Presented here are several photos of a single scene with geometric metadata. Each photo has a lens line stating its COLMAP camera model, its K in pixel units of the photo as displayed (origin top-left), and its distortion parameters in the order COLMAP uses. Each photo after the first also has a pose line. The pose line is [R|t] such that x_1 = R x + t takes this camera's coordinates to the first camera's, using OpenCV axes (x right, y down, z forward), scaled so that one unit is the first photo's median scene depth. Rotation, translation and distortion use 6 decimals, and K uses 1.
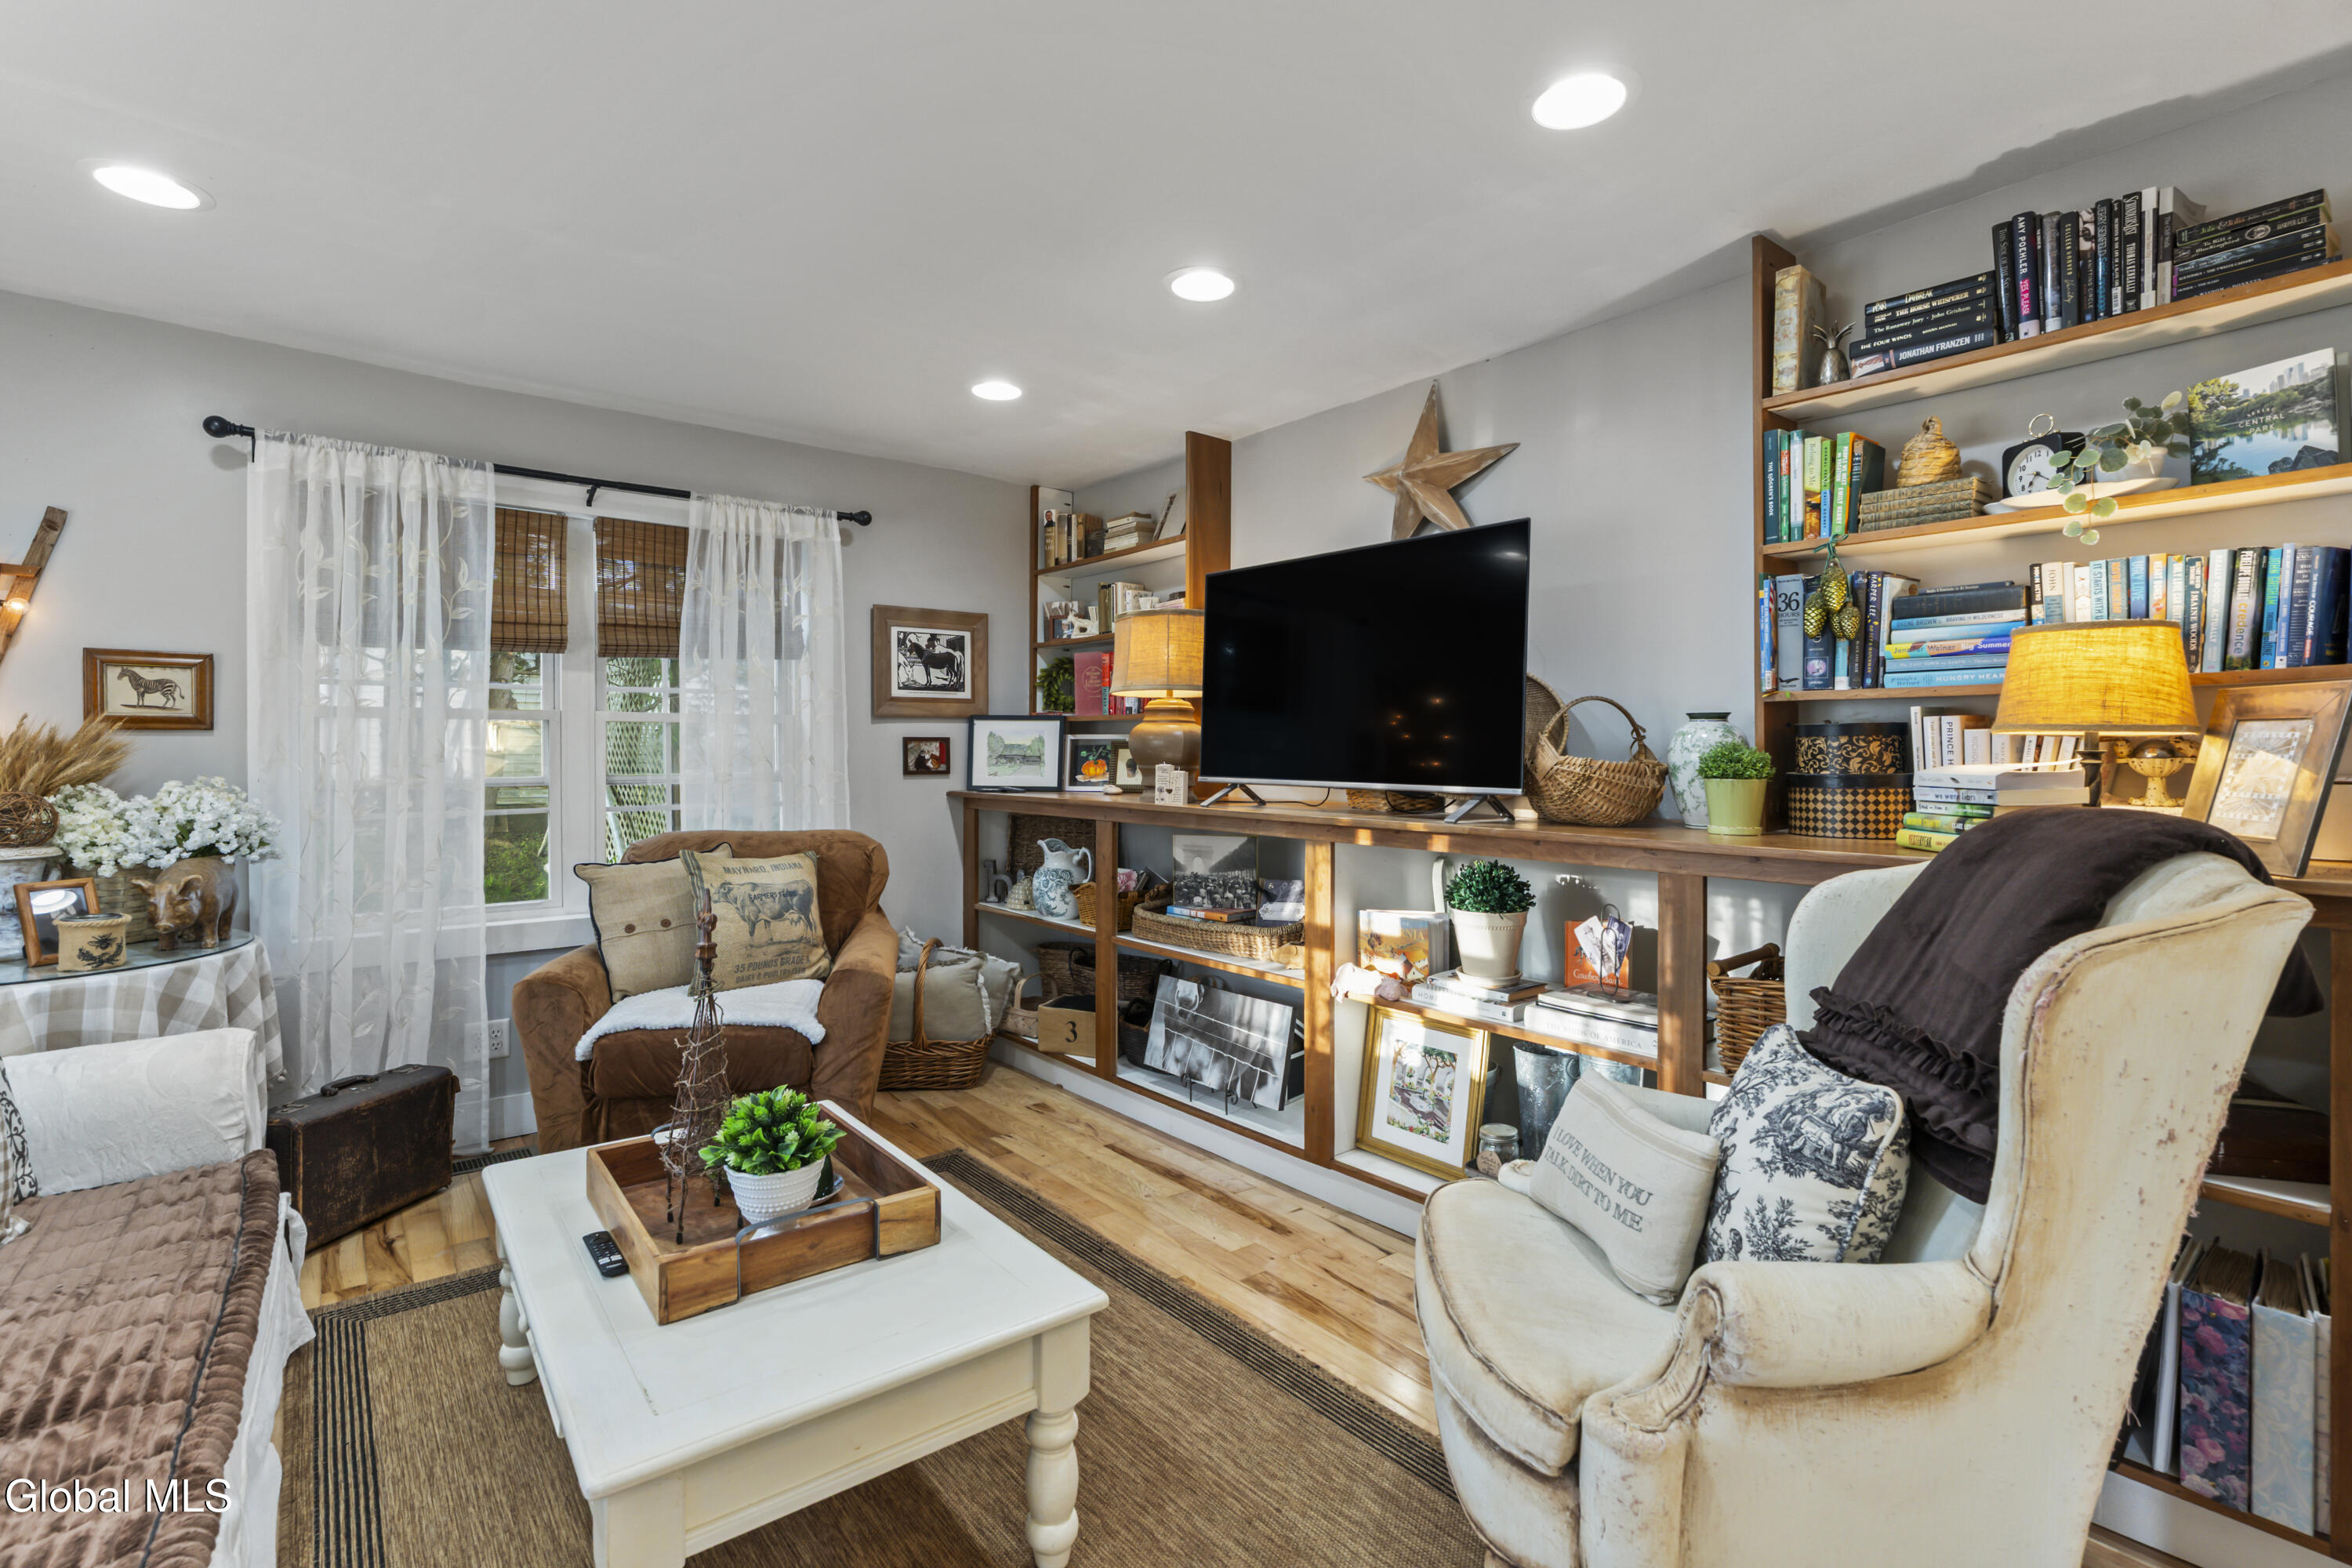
lens RADIAL K [[1091.1, 0, 1173.6], [0, 1091.1, 755.1], [0, 0, 1]] dist [-0.009818, 0.003132]
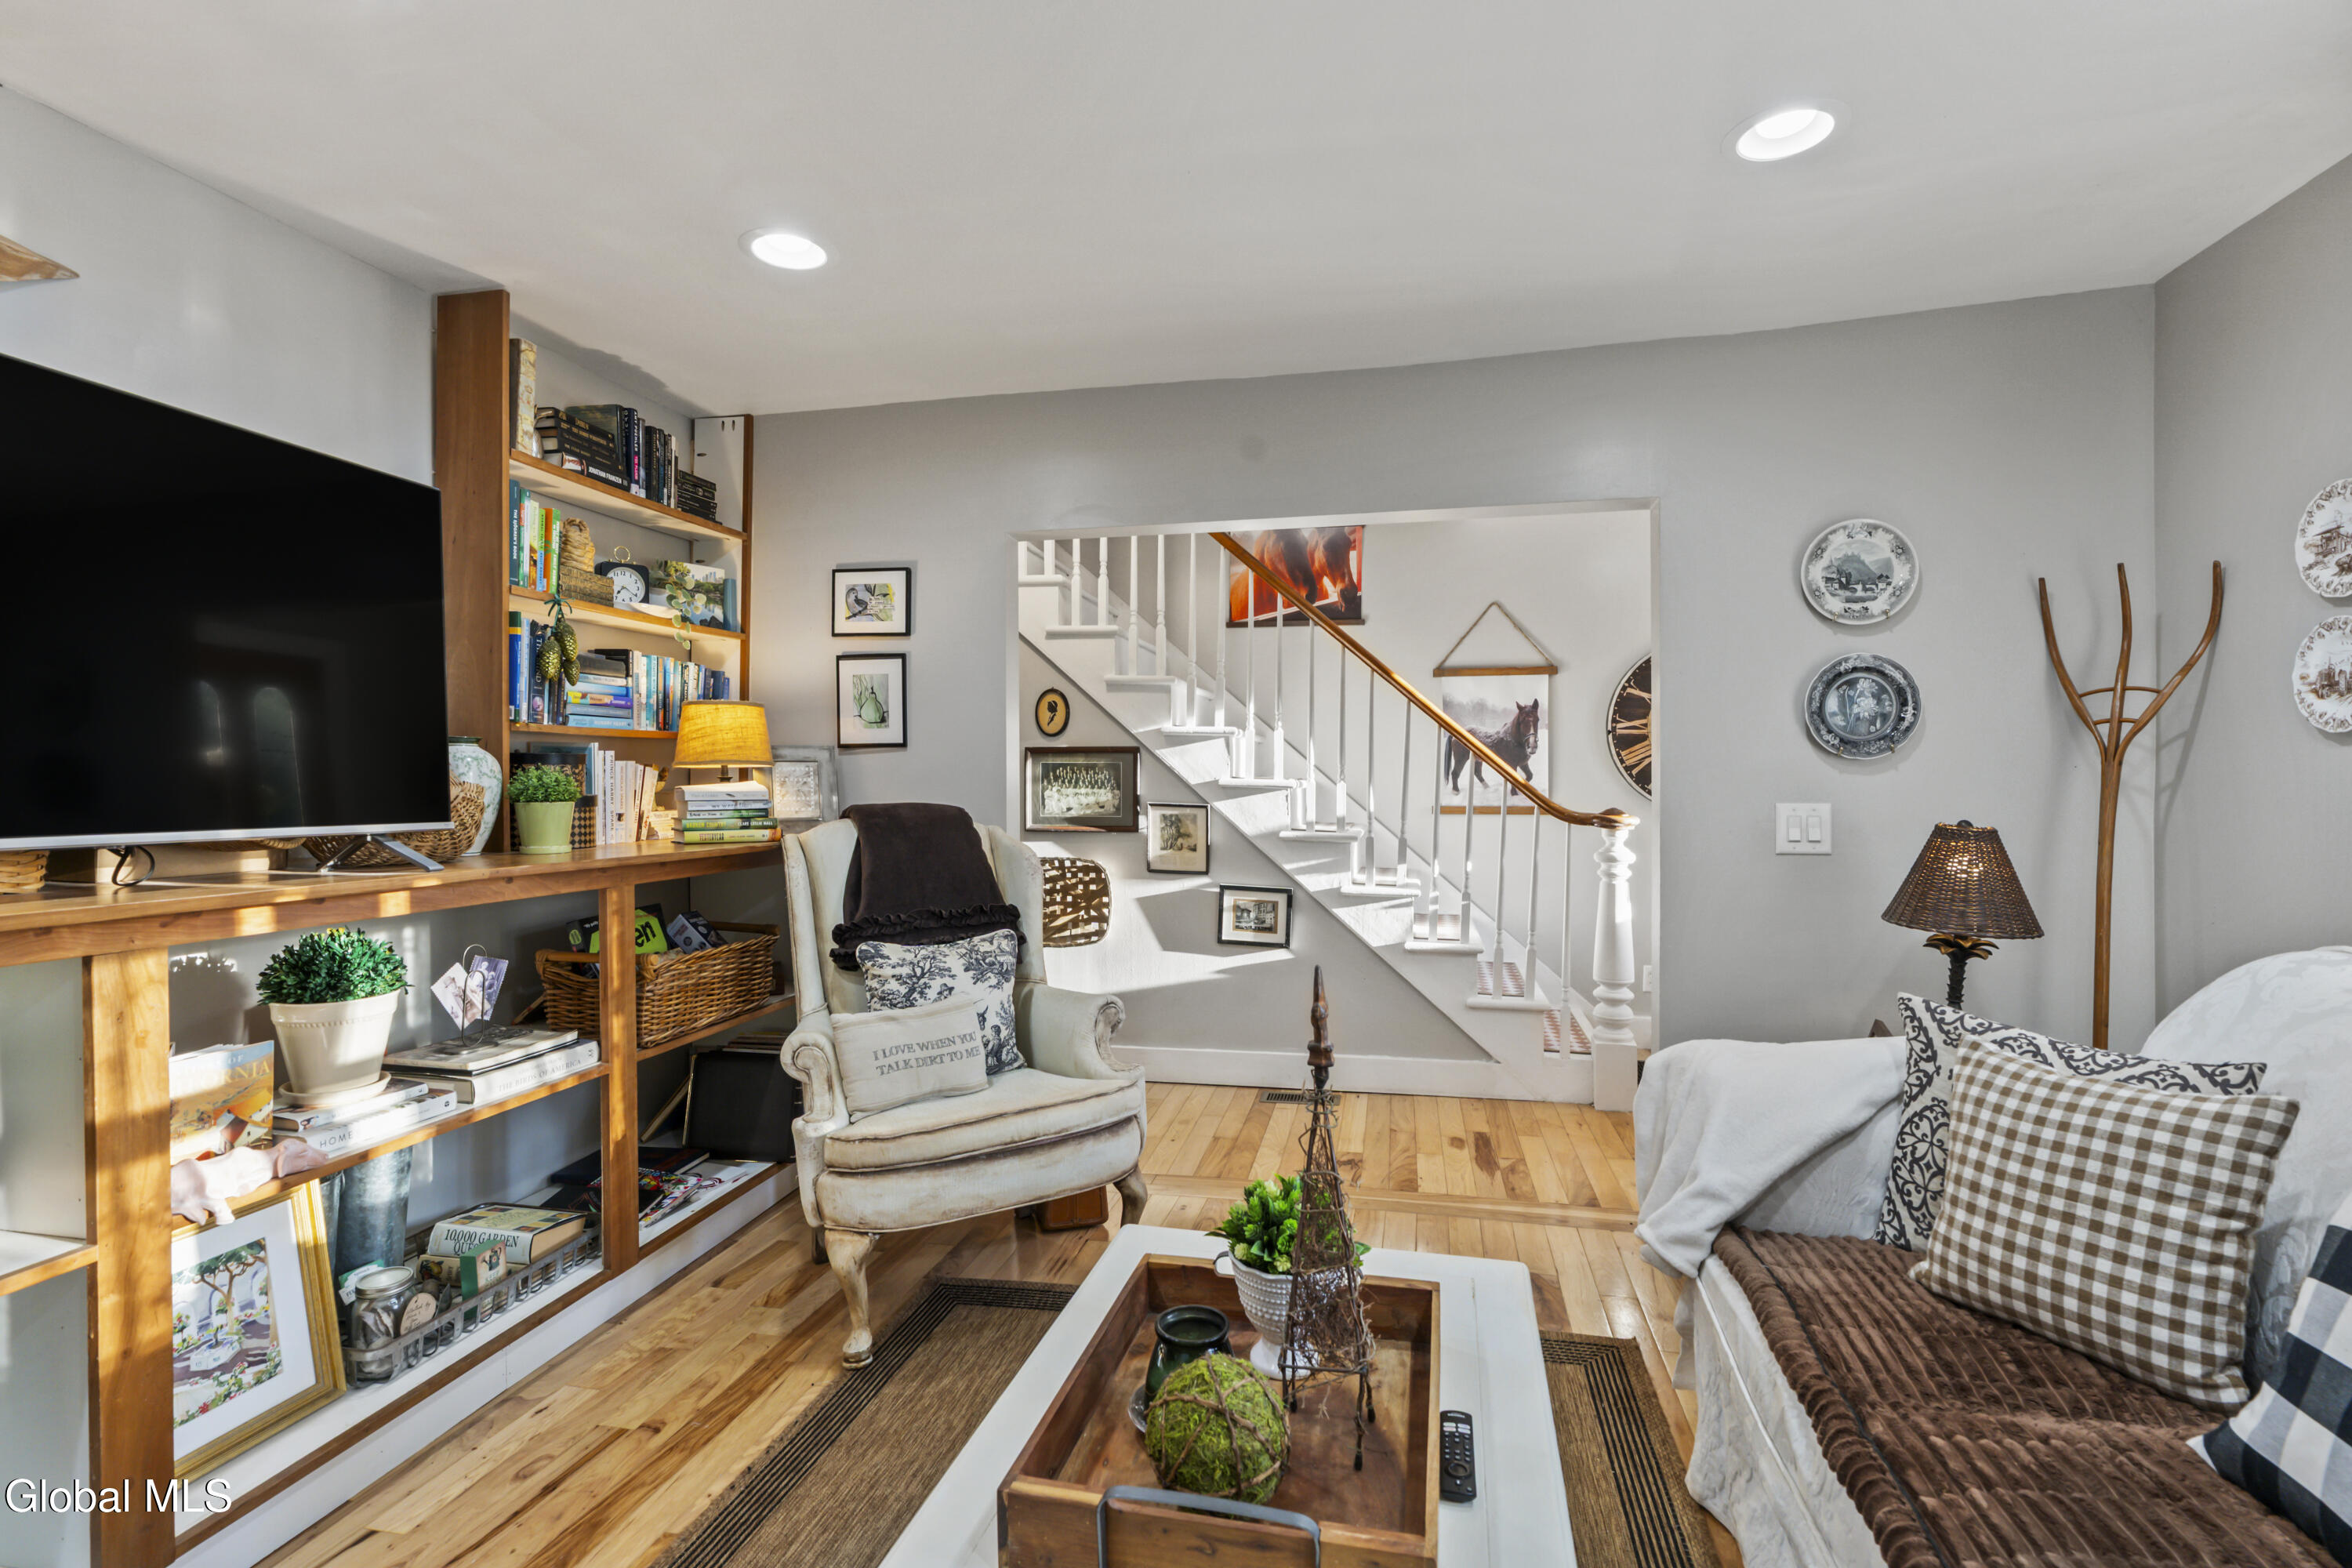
lens RADIAL K [[1162.4, 0, 1164.0], [0, 1162.4, 782.2], [0, 0, 1]] dist [-0.008871, 0.003424]
pose [[-0.630494, 0.000094, 0.776194, -0.569820], [0.005639, 0.999974, 0.004459, 0.000111], [-0.776174, 0.007188, -0.630478, 0.930366]]
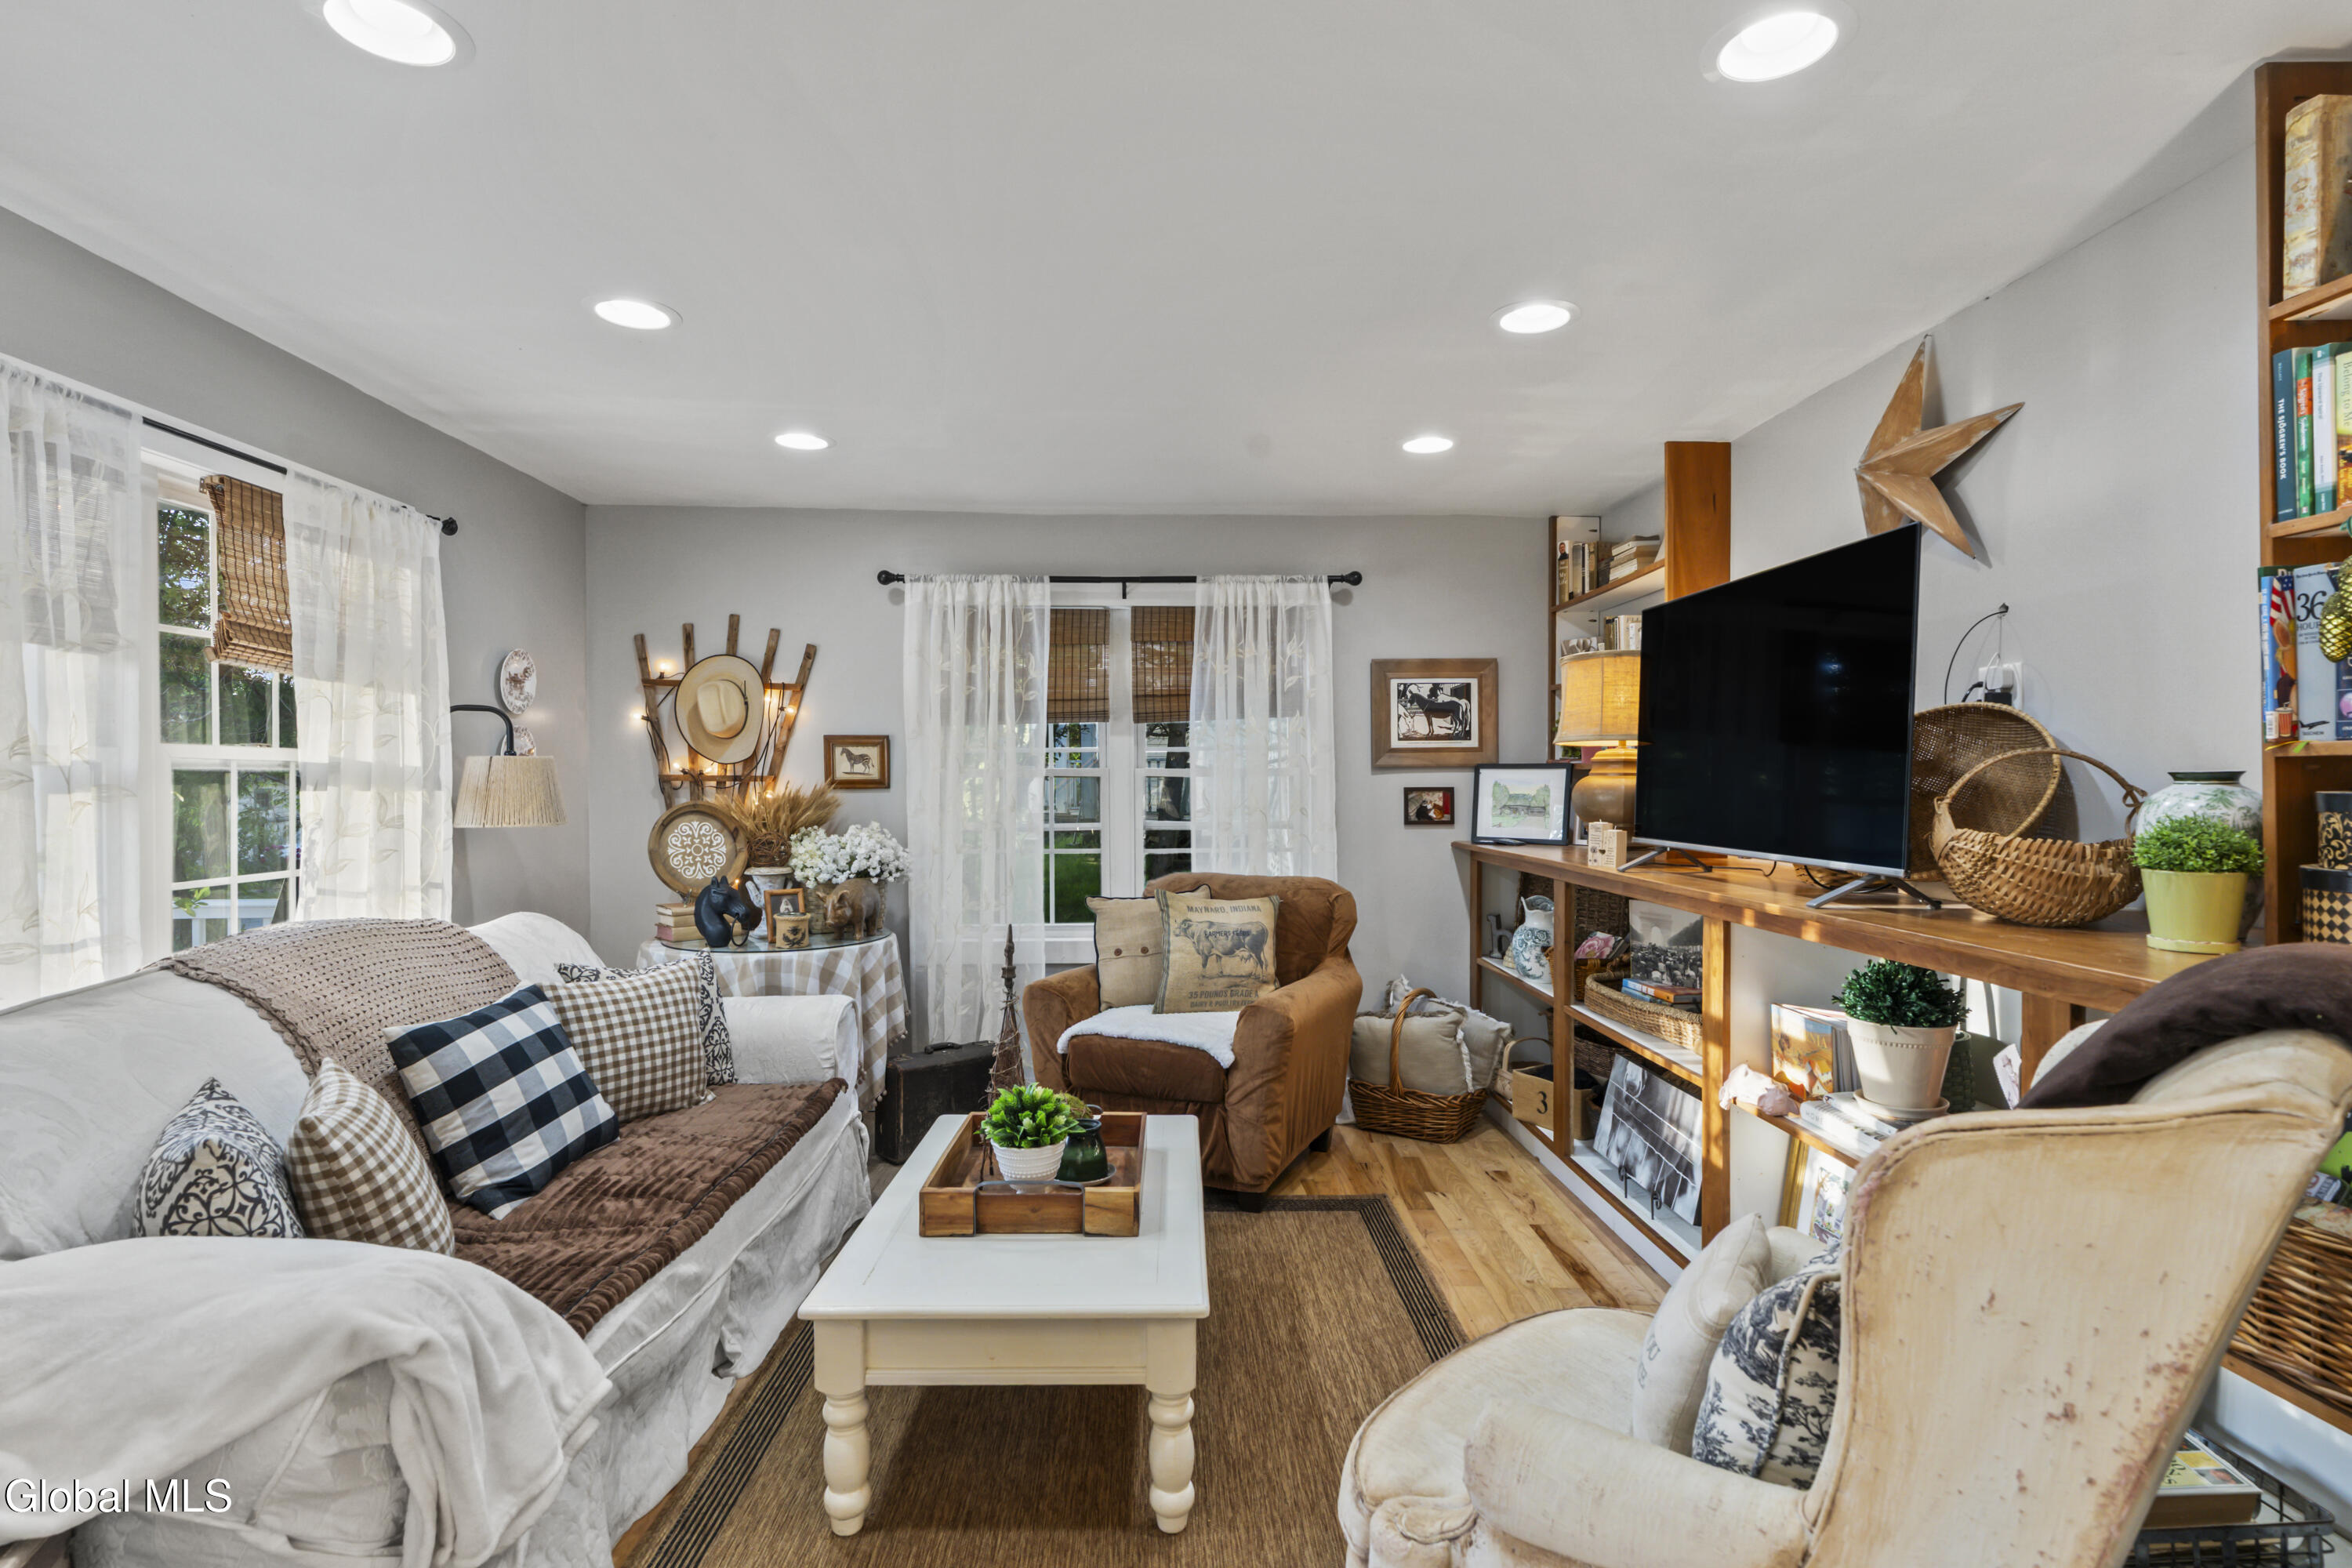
lens RADIAL K [[1162.4, 0, 1151.0], [0, 1162.4, 790.6], [0, 0, 1]] dist [-0.008871, 0.003424]
pose [[0.787643, 0.000312, -0.616132, 0.333409], [0.001440, 0.999996, 0.002347, -0.023629], [0.616130, -0.002736, 0.787640, 0.007436]]
